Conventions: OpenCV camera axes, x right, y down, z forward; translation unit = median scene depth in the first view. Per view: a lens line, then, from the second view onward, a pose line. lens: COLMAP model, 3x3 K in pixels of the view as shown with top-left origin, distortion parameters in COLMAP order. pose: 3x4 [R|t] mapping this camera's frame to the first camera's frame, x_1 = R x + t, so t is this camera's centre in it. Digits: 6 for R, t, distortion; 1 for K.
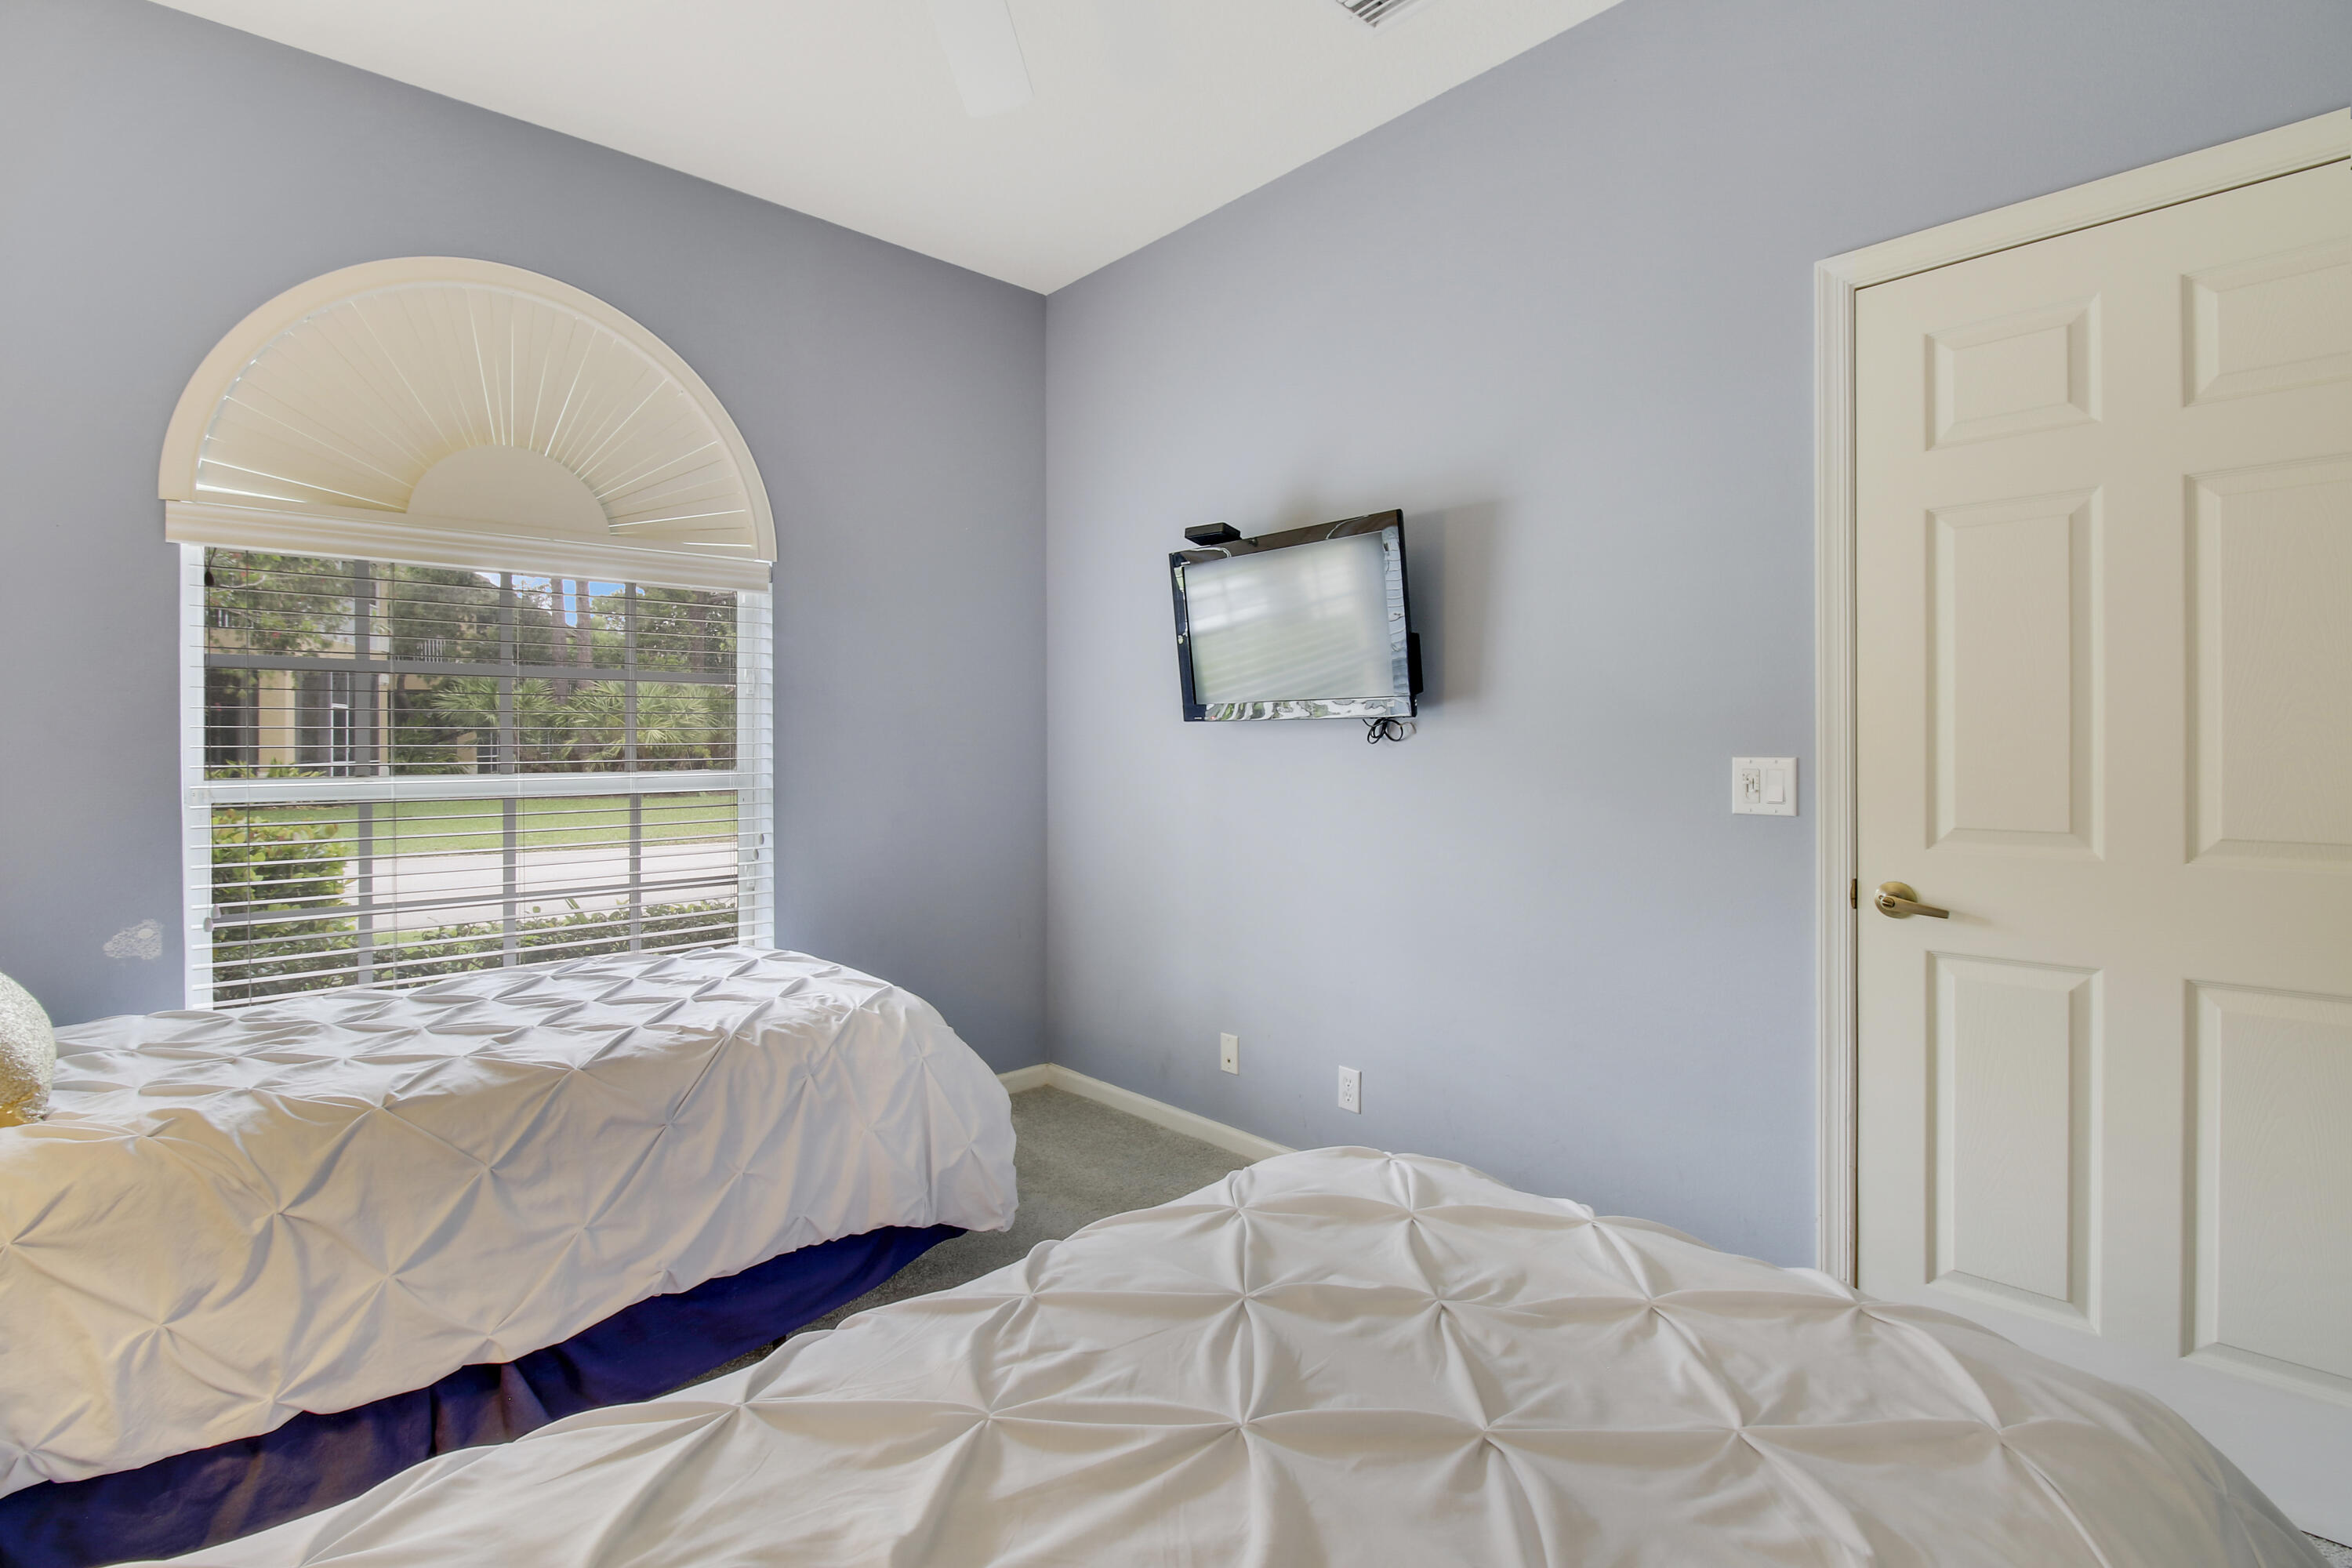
lens RADIAL K [[1114.9, 0, 1164.3], [0, 1114.9, 745.0], [0, 0, 1]] dist [-0.000134, -0.008674]
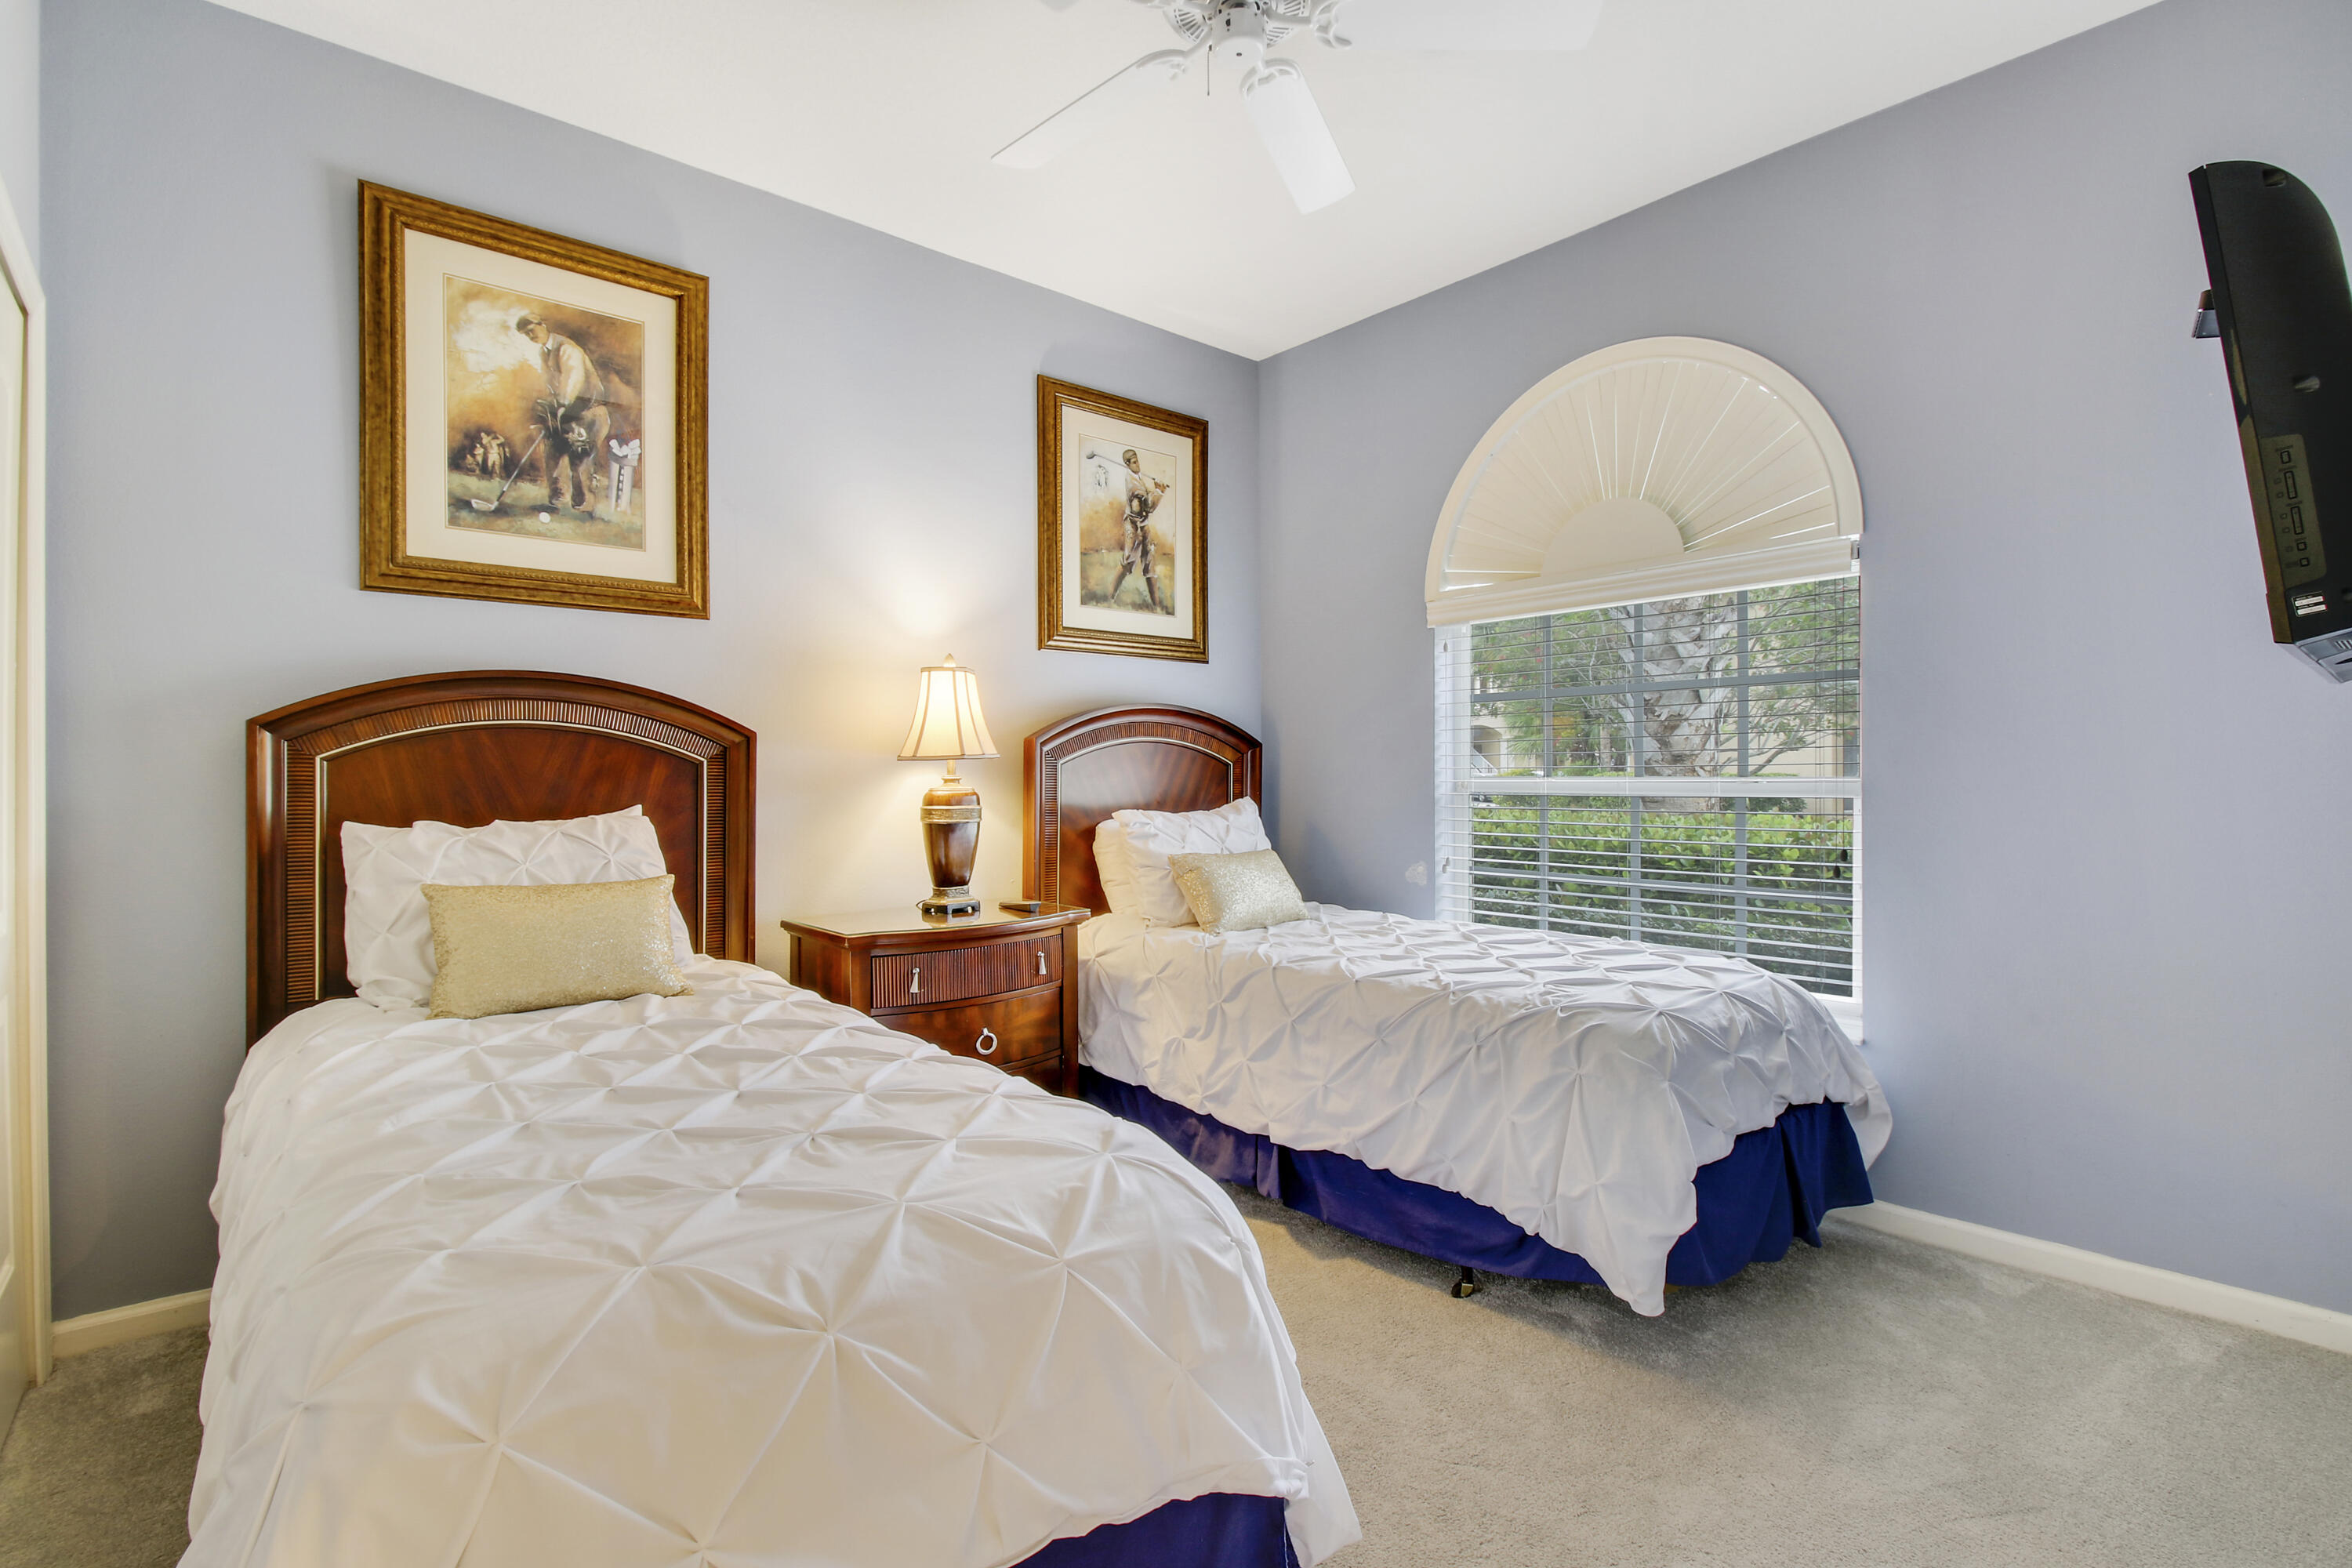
lens RADIAL K [[1148.7, 0, 1183.9], [0, 1148.7, 756.3], [0, 0, 1]] dist [-0.005129, -0.001117]
pose [[-0.054515, -0.015297, -0.998396, 0.967673], [0.001524, 0.999880, -0.015402, 0.036186], [0.998512, -0.002361, -0.054485, 0.908940]]
